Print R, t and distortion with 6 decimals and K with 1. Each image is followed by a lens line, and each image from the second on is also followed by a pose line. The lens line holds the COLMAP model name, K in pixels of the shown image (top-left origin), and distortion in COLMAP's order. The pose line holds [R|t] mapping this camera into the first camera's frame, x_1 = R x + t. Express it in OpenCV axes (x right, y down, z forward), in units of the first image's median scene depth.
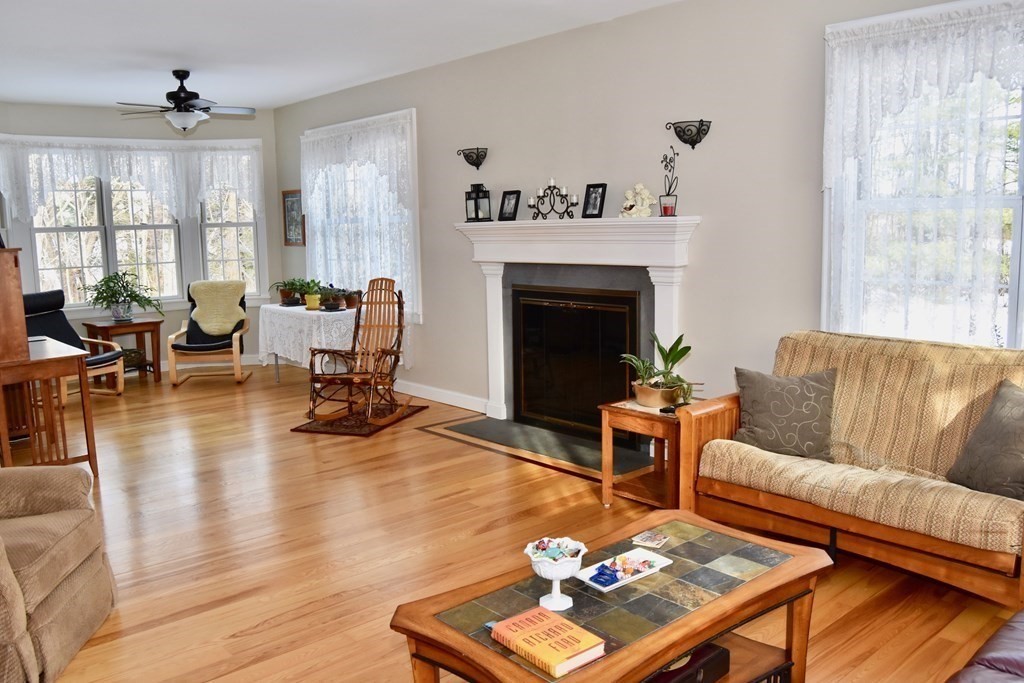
lens RADIAL K [[833.8, 0, 512.4], [0, 833.8, 339.9], [0, 0, 1]] dist [-0.088388, 0.017195]
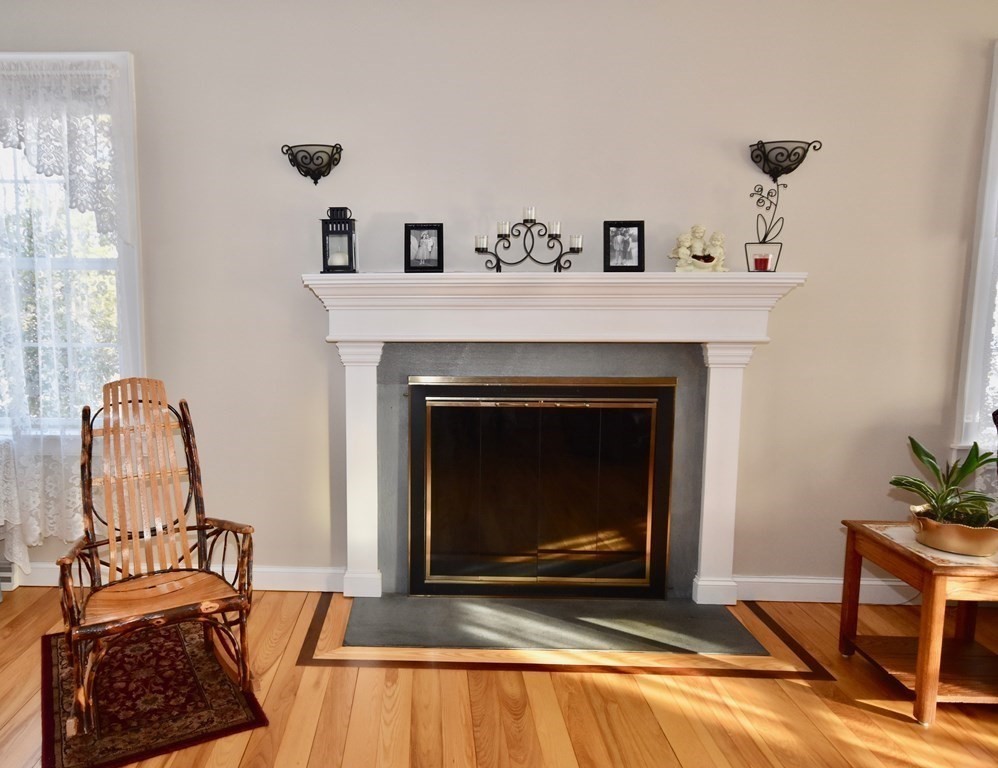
lens RADIAL K [[740.9, 0, 496.9], [0, 740.9, 382.0], [0, 0, 1]] dist [0.007316, 0.000884]
pose [[0.696378, -0.061549, 0.715031, -0.383123], [0.081064, 0.996685, 0.006844, -0.067859], [-0.713083, 0.053197, 0.699059, 0.631146]]
